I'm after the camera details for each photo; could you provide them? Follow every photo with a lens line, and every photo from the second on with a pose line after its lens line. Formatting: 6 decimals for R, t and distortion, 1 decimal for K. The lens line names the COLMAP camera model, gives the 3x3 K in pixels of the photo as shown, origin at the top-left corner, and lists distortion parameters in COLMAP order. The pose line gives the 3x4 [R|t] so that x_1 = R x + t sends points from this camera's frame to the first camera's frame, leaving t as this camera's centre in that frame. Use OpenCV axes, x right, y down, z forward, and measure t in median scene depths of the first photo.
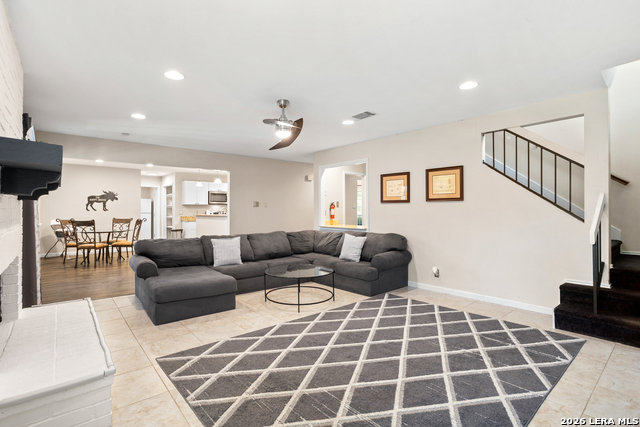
lens RADIAL K [[312.0, 0, 313.0], [0, 312.0, 213.8], [0, 0, 1]] dist [-0.001774, 0.000298]
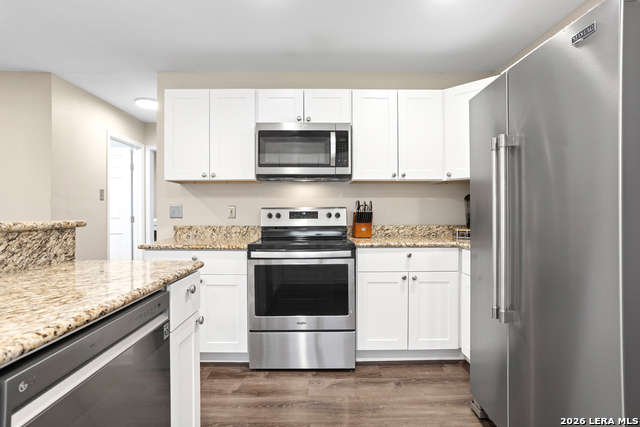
lens RADIAL K [[314.5, 0, 320.0], [0, 314.5, 213.5], [0, 0, 1]] dist [-0.025208, 0.000409]
pose [[0.777636, -0.000734, -0.628715, -0.371634], [0.000112, 0.999999, -0.001029, -0.003112], [0.628715, 0.000730, 0.777636, 2.252623]]
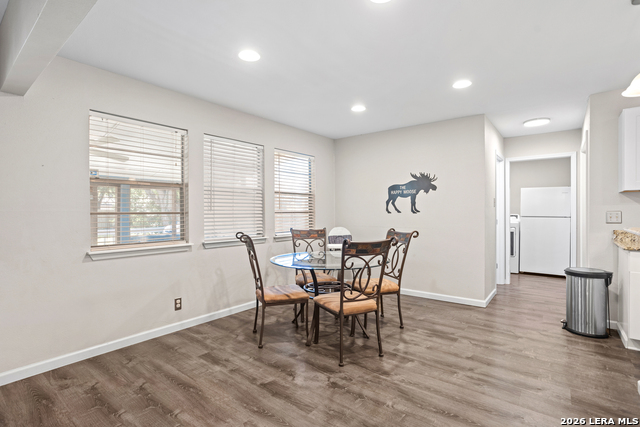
lens RADIAL K [[314.5, 0, 320.0], [0, 314.5, 213.5], [0, 0, 1]] dist [-0.025208, 0.000409]
pose [[0.204937, -0.000148, -0.978775, -0.460378], [0.001812, 0.999998, 0.000228, -0.020440], [0.978774, -0.001820, 0.204937, 1.688828]]
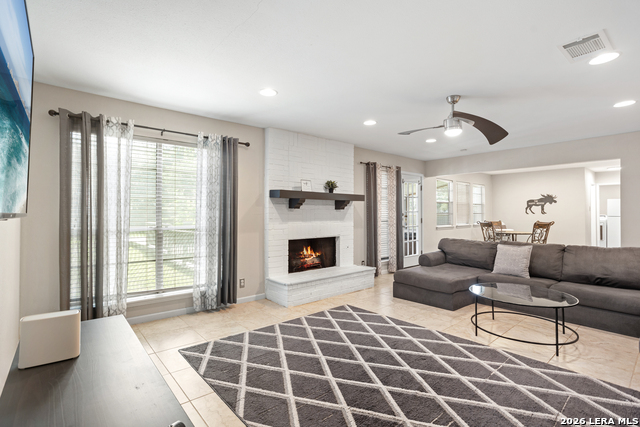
lens RADIAL K [[312.0, 0, 313.0], [0, 312.0, 213.8], [0, 0, 1]] dist [-0.001774, 0.000298]
pose [[-0.001363, -0.003982, -0.999991, 0.798063], [-0.002228, 0.999990, -0.003979, -0.008961], [0.999997, 0.002222, -0.001372, 0.561017]]
